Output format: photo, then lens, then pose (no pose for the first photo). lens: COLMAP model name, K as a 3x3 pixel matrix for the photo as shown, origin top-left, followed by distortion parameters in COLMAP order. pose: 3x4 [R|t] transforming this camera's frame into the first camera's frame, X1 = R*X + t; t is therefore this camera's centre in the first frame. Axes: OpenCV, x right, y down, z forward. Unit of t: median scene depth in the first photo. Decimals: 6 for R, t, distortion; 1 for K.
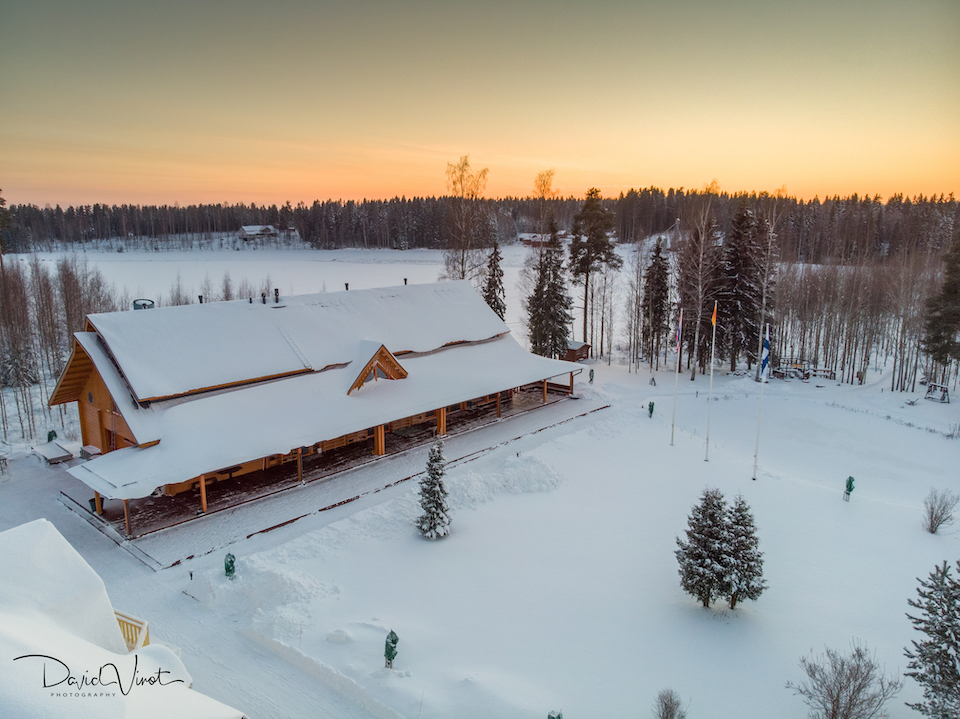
lens RADIAL K [[709.5, 0, 479.9], [0, 709.5, 359.3], [0, 0, 1]] dist [0.006056, 0.005295]
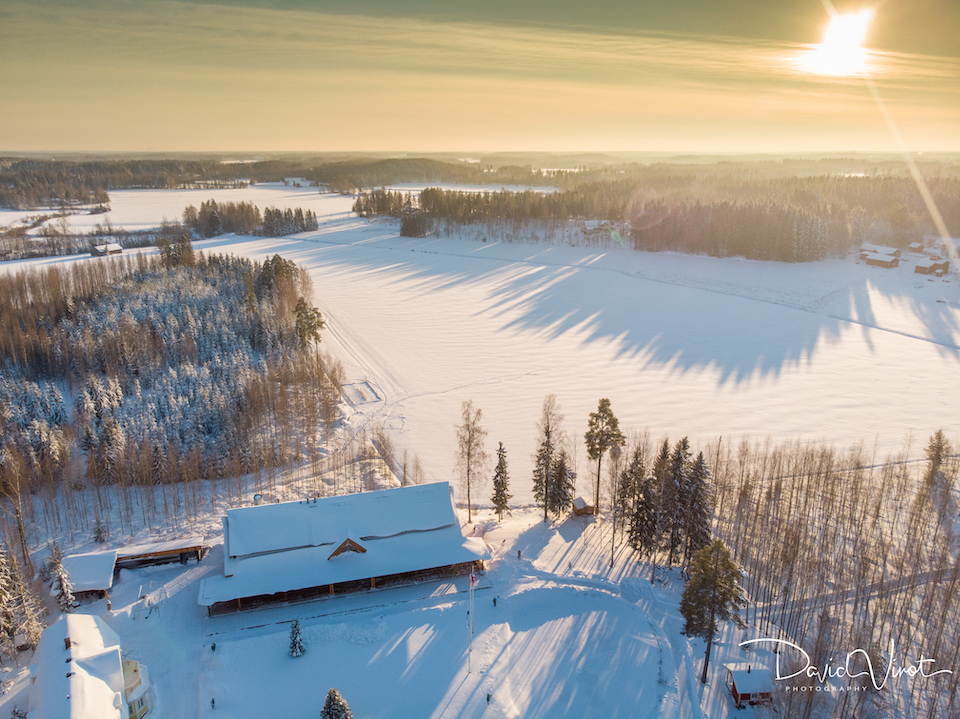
lens RADIAL K [[713.7, 0, 478.7], [0, 713.7, 347.2], [0, 0, 1]] dist [0.005432, 0.002666]
pose [[0.850671, 0.143724, -0.505670, 0.955274], [-0.106139, 0.989048, 0.102558, -0.681894], [0.514872, -0.033572, 0.856610, -0.453322]]
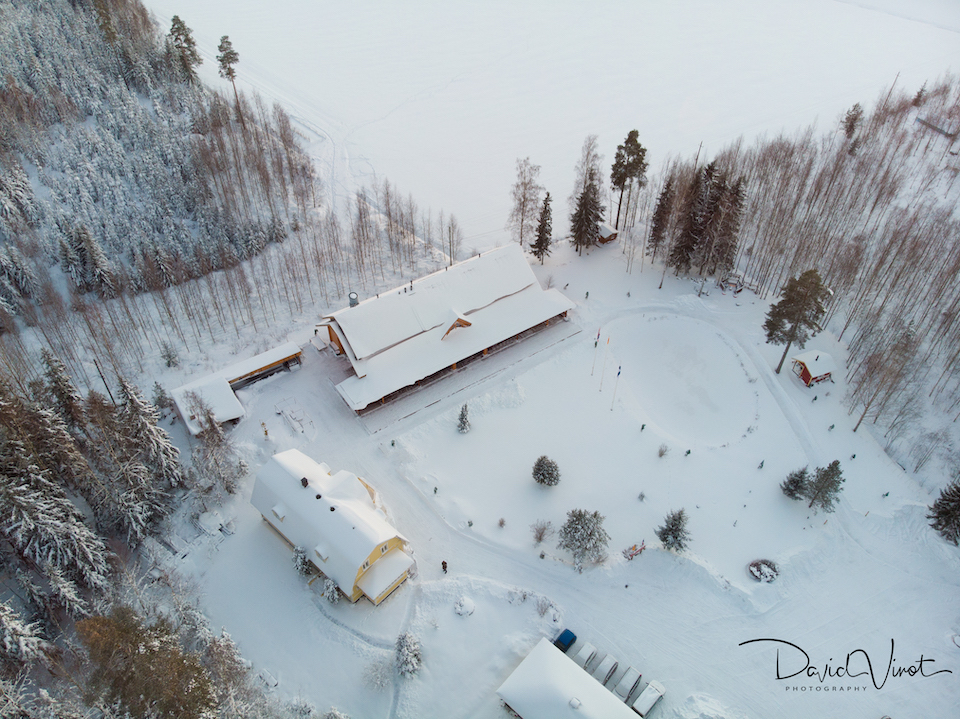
lens RADIAL K [[705.6, 0, 479.0], [0, 705.6, 359.5], [0, 0, 1]] dist [0.005251, -0.000394]
pose [[0.973763, 0.156059, -0.165621, 0.245731], [-0.044794, 0.845015, 0.532864, -0.879761], [0.223111, -0.511464, 0.829835, -0.674590]]
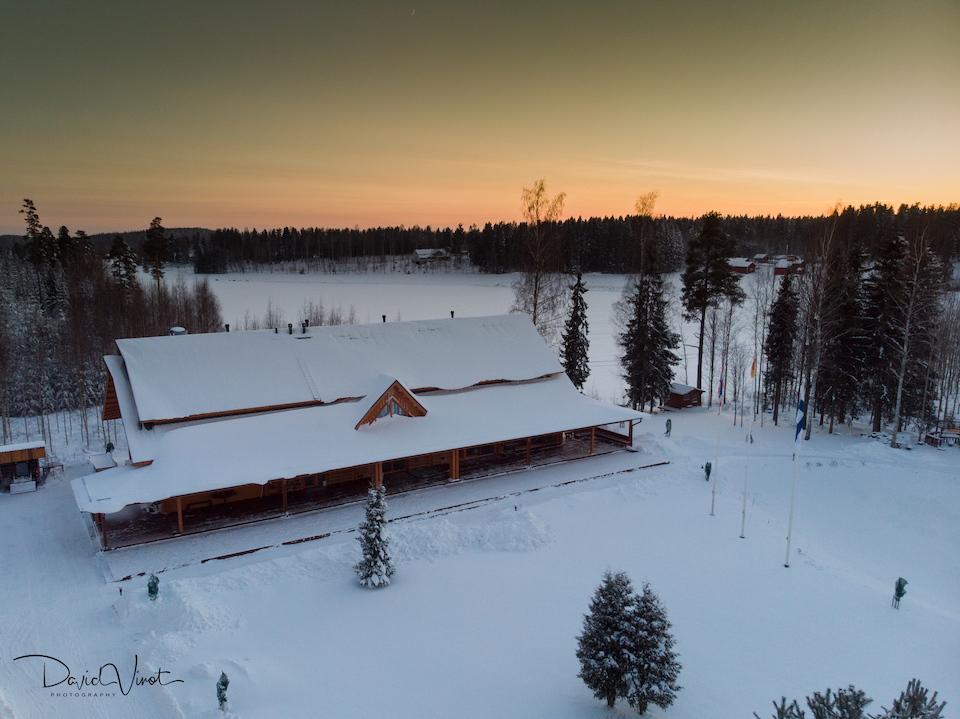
lens RADIAL K [[756.1, 0, 447.0], [0, 756.1, 384.3], [0, 0, 1]] dist [0.004008, 0.004632]
pose [[0.955531, 0.053533, -0.289991, 0.192782], [-0.055596, 0.998453, 0.001124, -0.016942], [0.289602, 0.015048, 0.957029, 0.028588]]
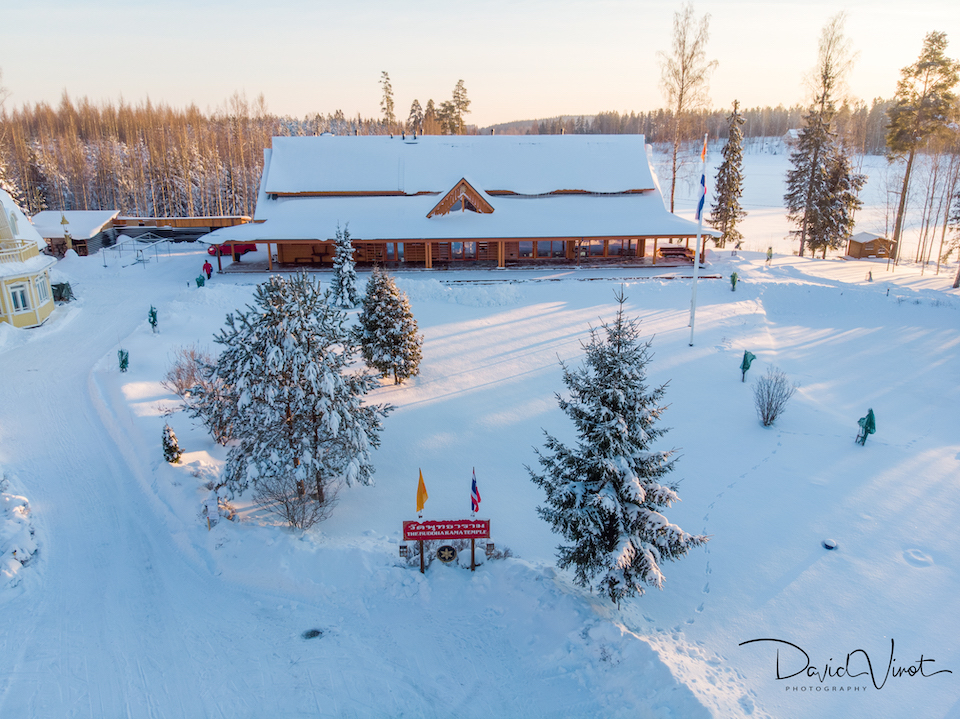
lens RADIAL K [[710.5, 0, 479.6], [0, 710.5, 360.1], [0, 0, 1]] dist [0.002261, 0.008748]
pose [[0.708248, 0.216505, -0.671945, 0.602690], [-0.136061, 0.975830, 0.171007, 0.056498], [0.692728, -0.029689, 0.720588, 0.156365]]
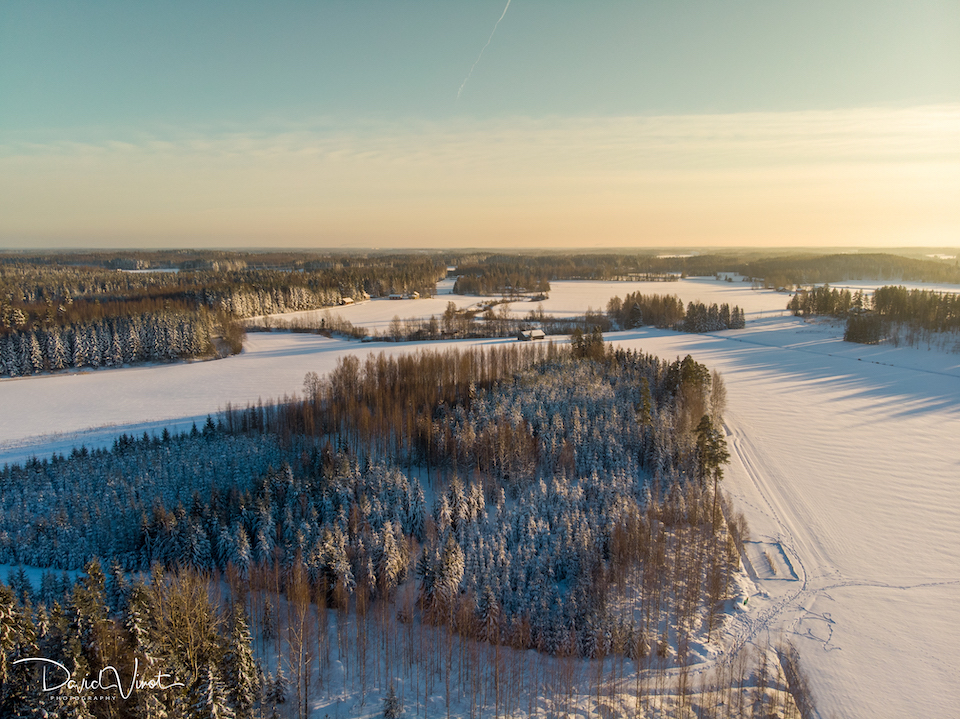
lens RADIAL K [[710.0, 0, 478.1], [0, 710.0, 364.1], [0, 0, 1]] dist [0.005546, 0.001190]
pose [[0.421374, 0.151503, -0.894143, 0.480086], [-0.177066, 0.980716, 0.082728, -0.741168], [0.889433, 0.123463, 0.440074, 0.079919]]
